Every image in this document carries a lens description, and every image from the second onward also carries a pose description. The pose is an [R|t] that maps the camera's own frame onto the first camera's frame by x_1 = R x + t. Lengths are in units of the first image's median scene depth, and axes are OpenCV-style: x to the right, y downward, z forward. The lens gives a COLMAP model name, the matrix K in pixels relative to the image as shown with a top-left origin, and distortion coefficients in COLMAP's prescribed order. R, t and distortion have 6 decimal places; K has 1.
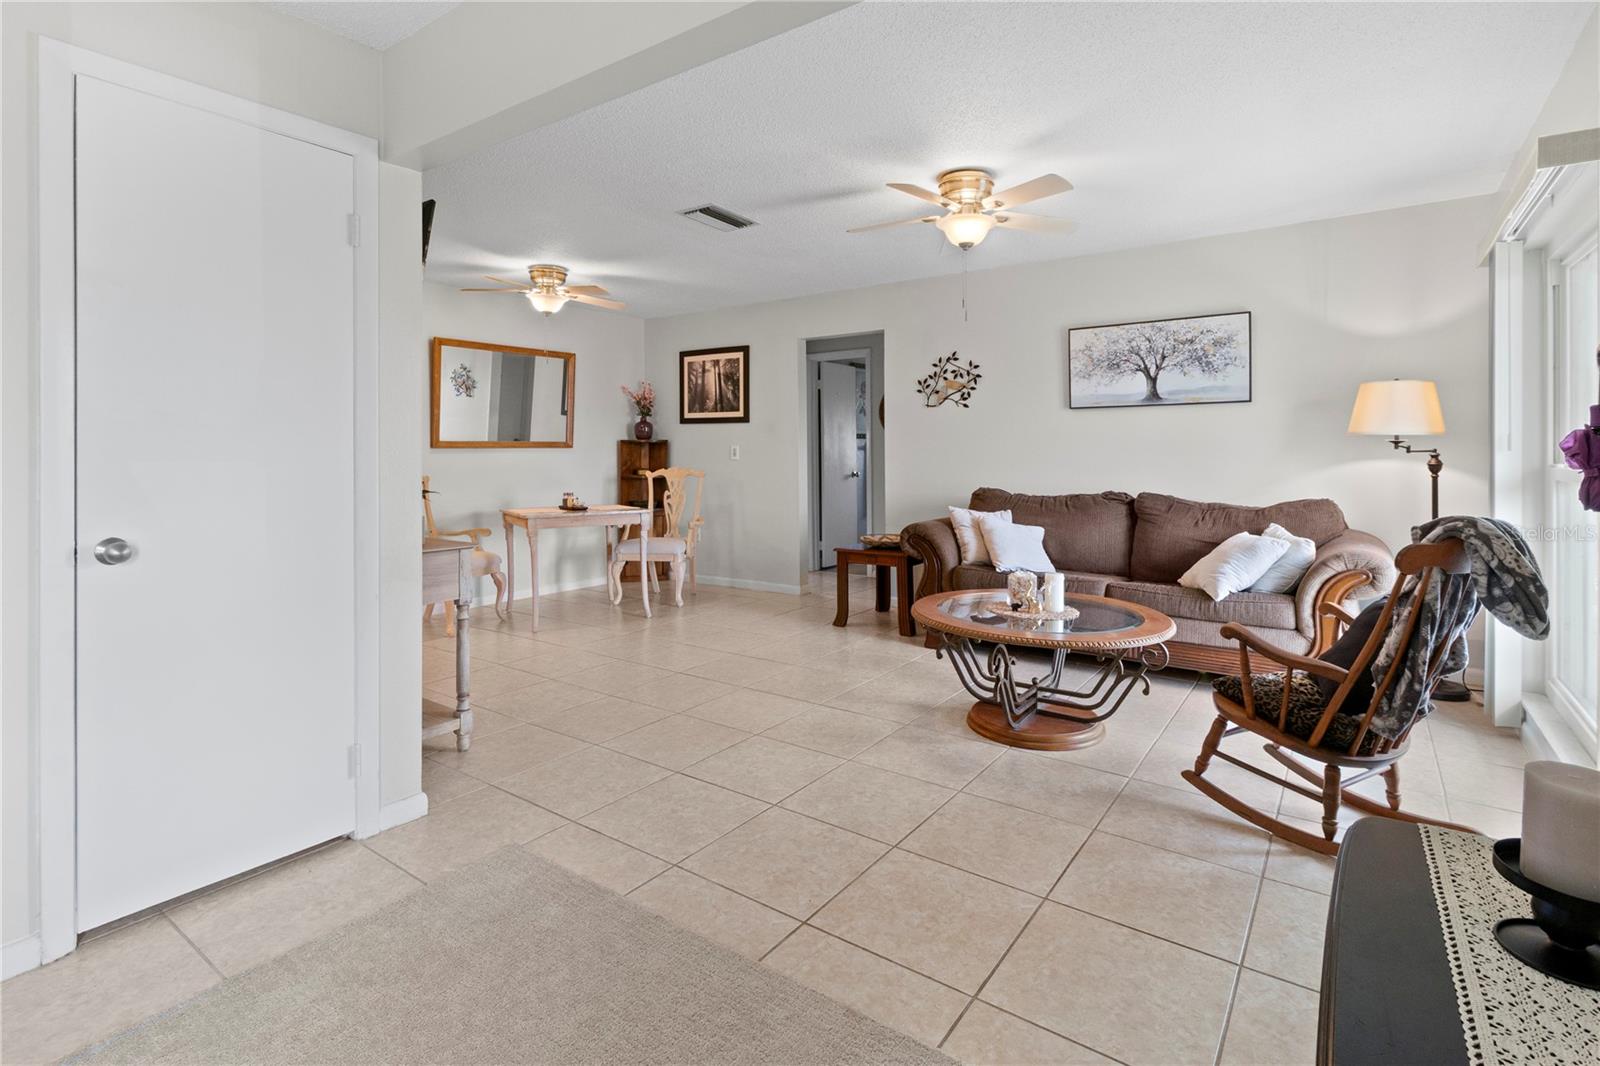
lens RADIAL K [[766.8, 0, 818.0], [0, 766.8, 469.9], [0, 0, 1]] dist [0.002845, -0.000265]
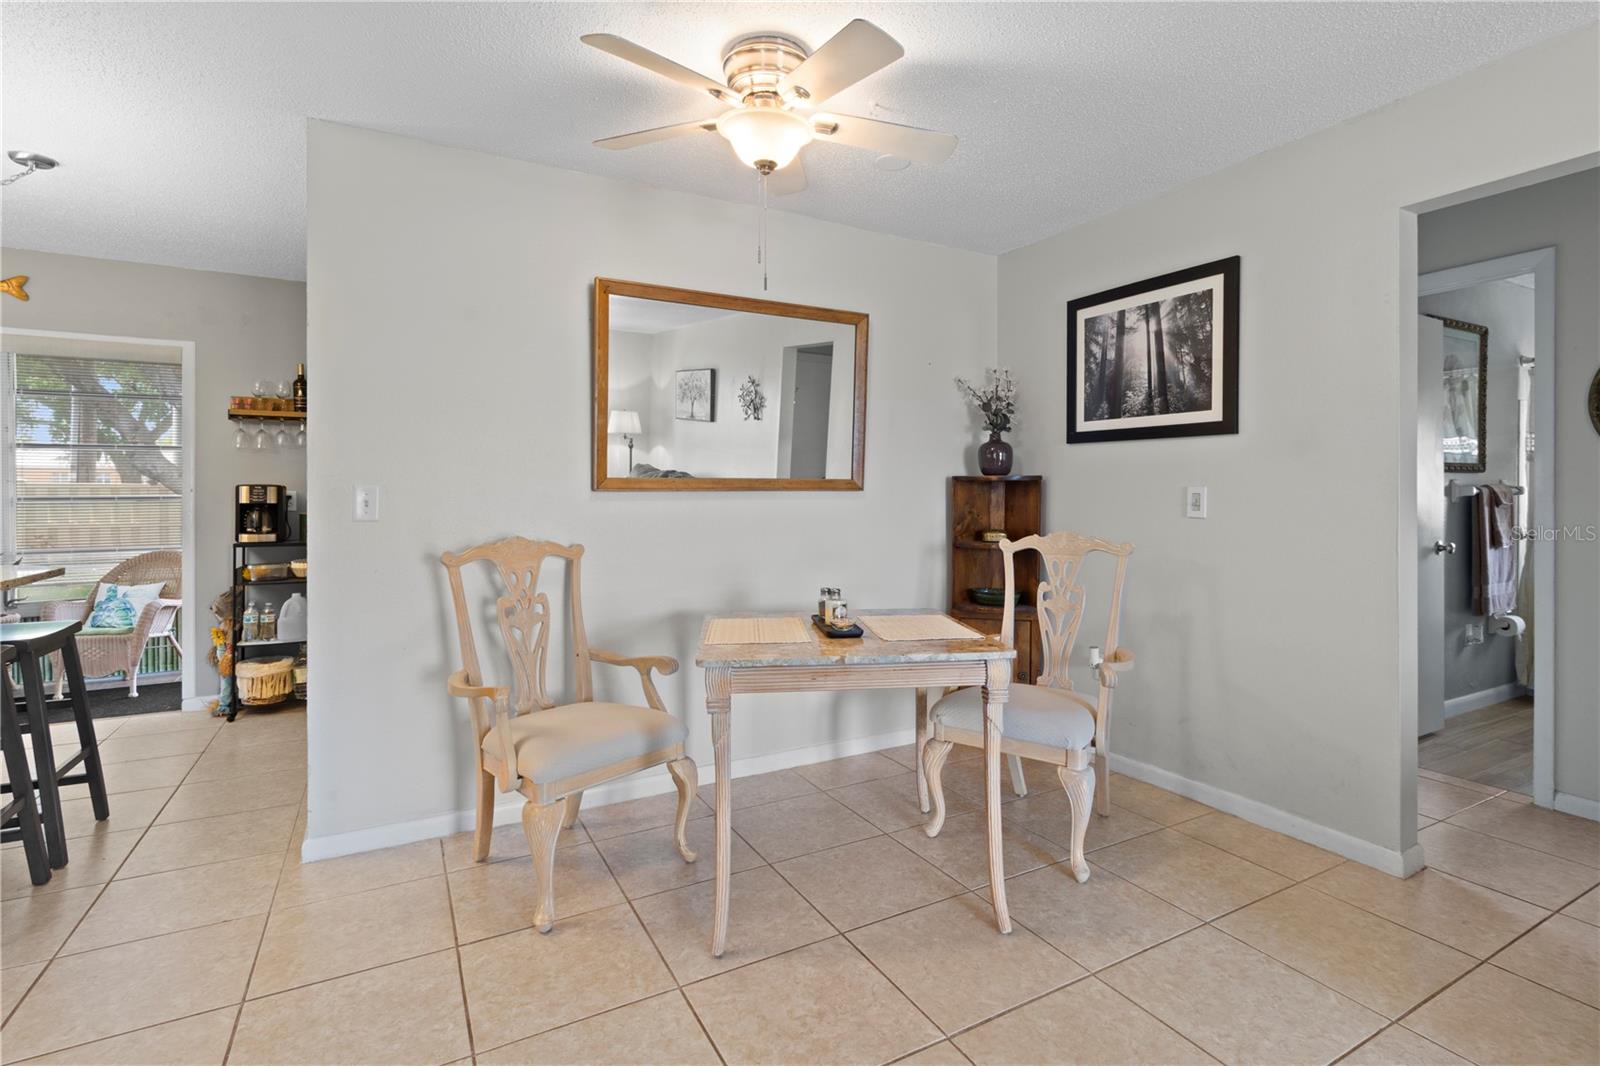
lens RADIAL K [[766.8, 0, 822.5], [0, 766.8, 492.5], [0, 0, 1]] dist [0.002845, -0.000265]
pose [[0.903370, 0.003815, -0.428846, -0.143898], [-0.014016, 0.999689, -0.020632, -0.020103], [0.428634, 0.024650, 0.903142, 0.630281]]
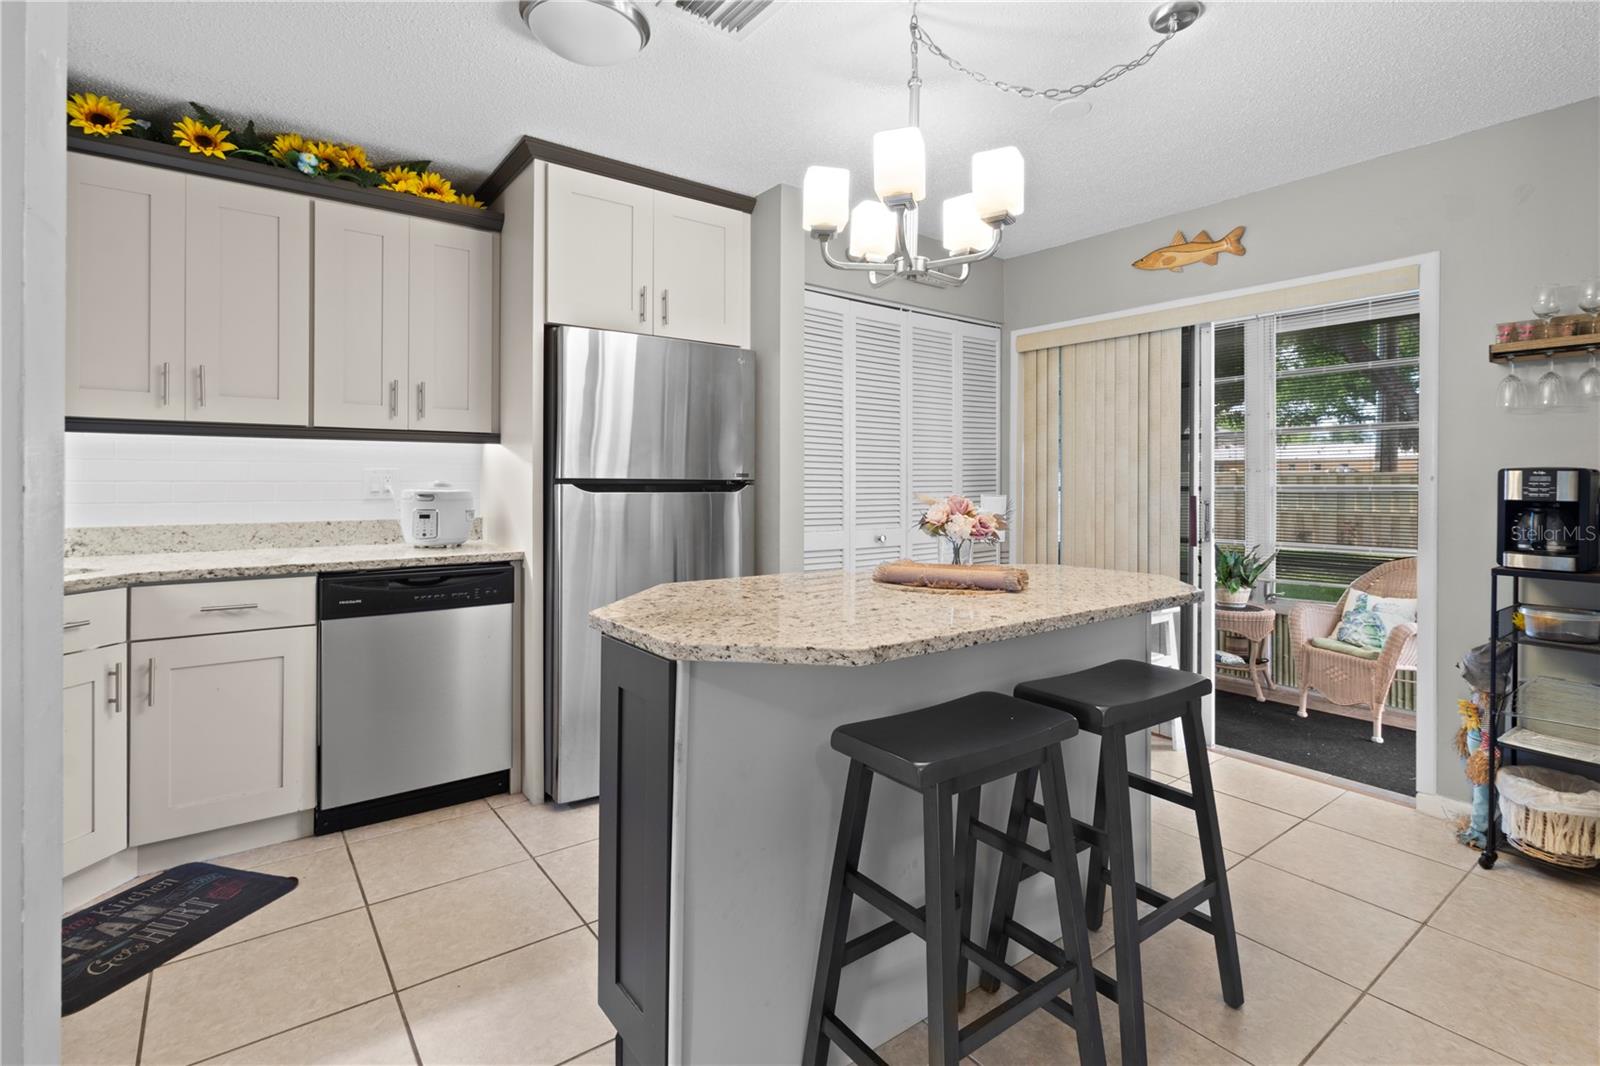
lens RADIAL K [[766.8, 0, 809.6], [0, 766.8, 482.0], [0, 0, 1]] dist [0.002845, -0.000265]
pose [[-0.295590, 0.005362, -0.955300, -0.455501], [-0.026593, 0.999551, 0.013839, -0.023047], [0.954945, 0.029495, -0.295314, 0.821980]]
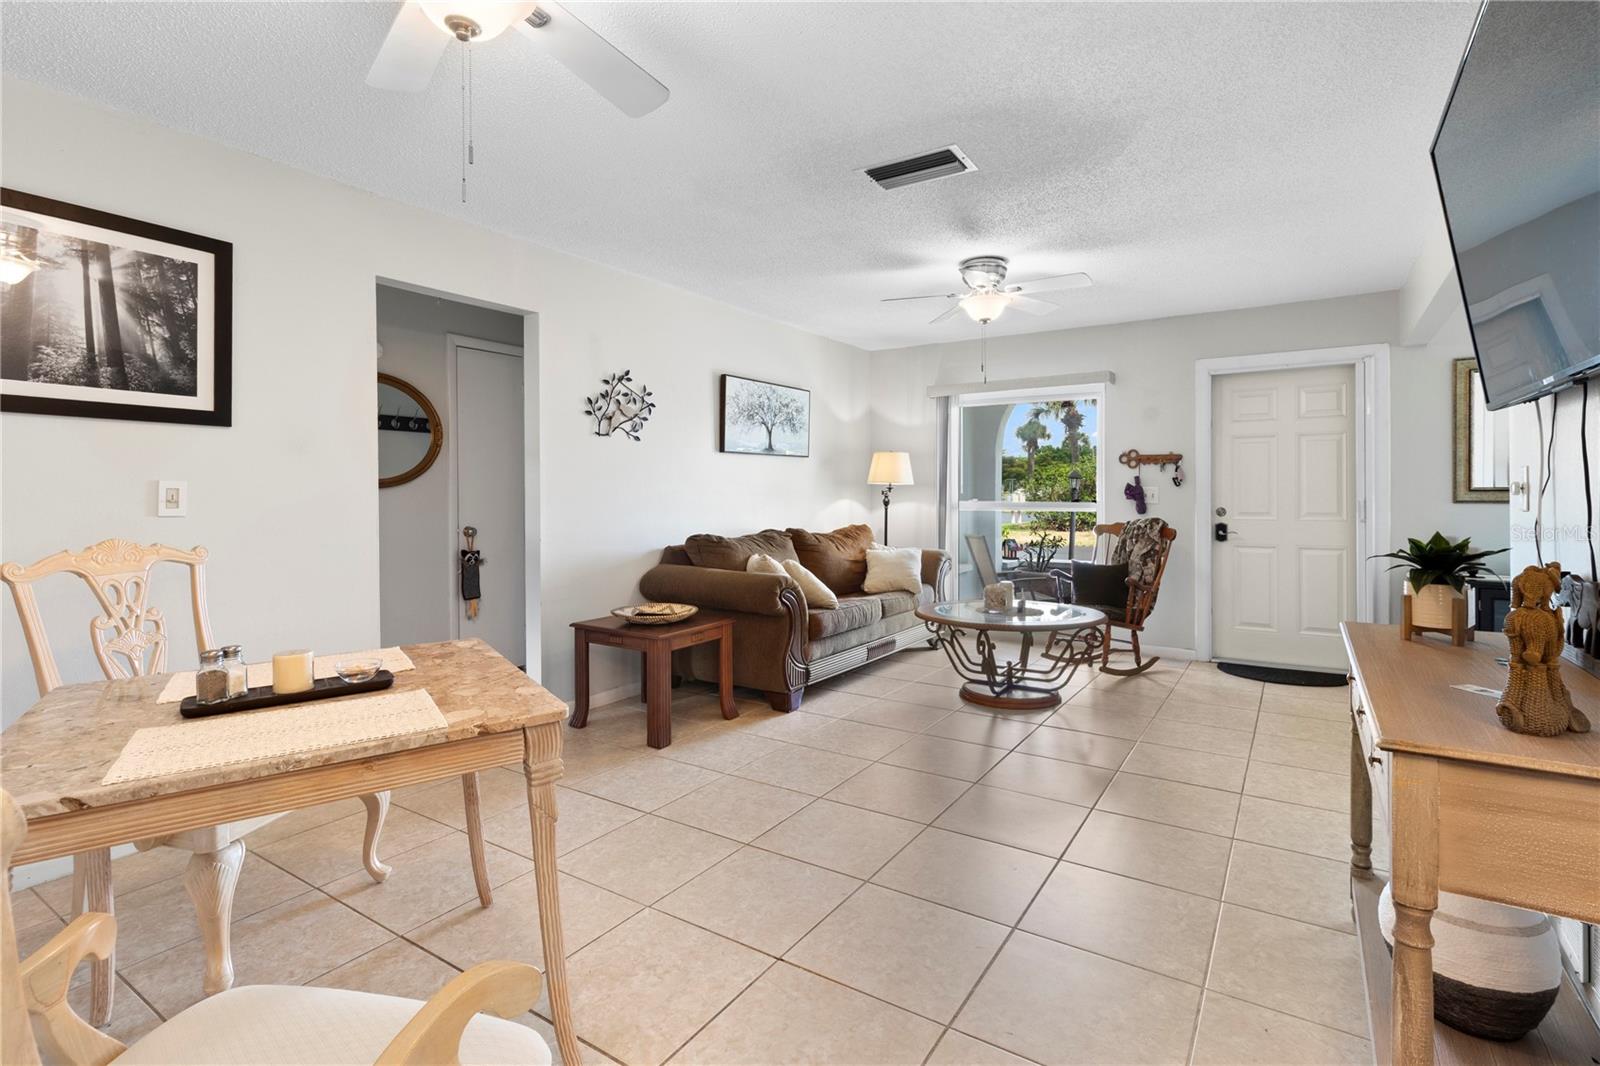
lens RADIAL K [[766.8, 0, 816.3], [0, 766.8, 495.4], [0, 0, 1]] dist [0.002845, -0.000265]
pose [[-0.046606, -0.000863, 0.998913, -0.649464], [0.028297, 0.999597, 0.002184, -0.019886], [-0.998512, 0.028368, -0.046563, 0.868248]]
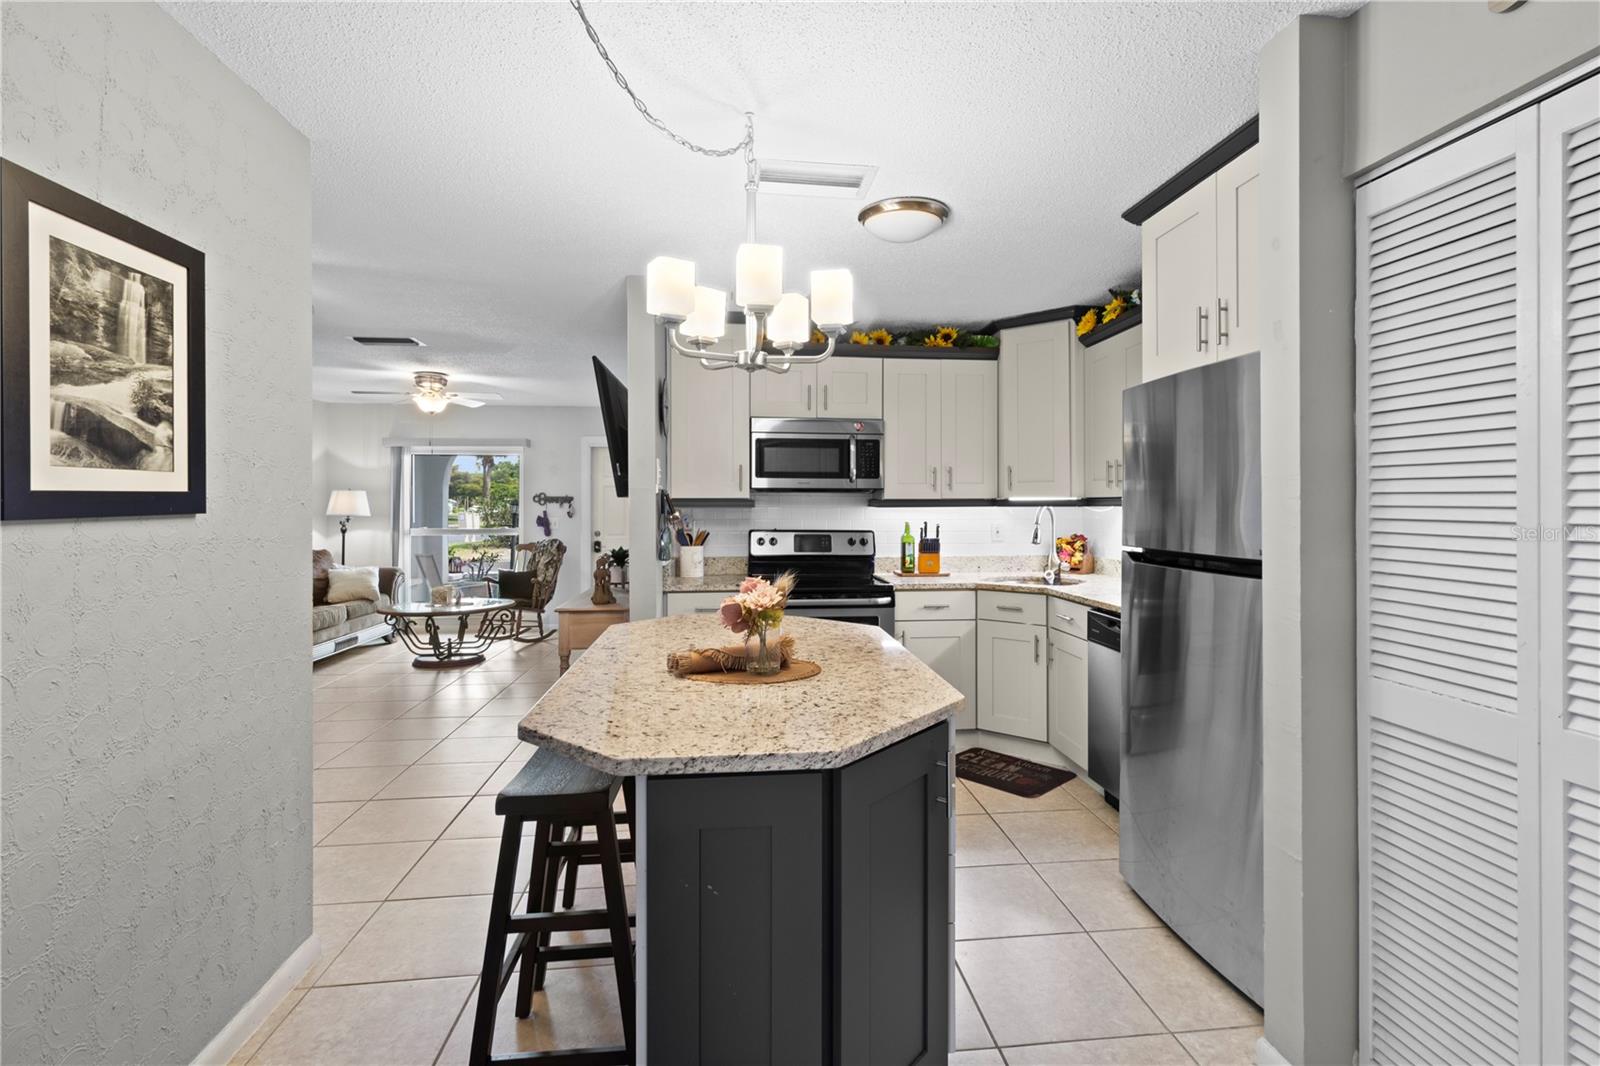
lens RADIAL K [[766.8, 0, 819.4], [0, 766.8, 506.5], [0, 0, 1]] dist [0.002845, -0.000265]
pose [[-0.664102, 0.004430, 0.747628, -1.160858], [0.022623, 0.999644, 0.014173, -0.050048], [-0.747299, 0.026326, -0.663966, 0.998813]]
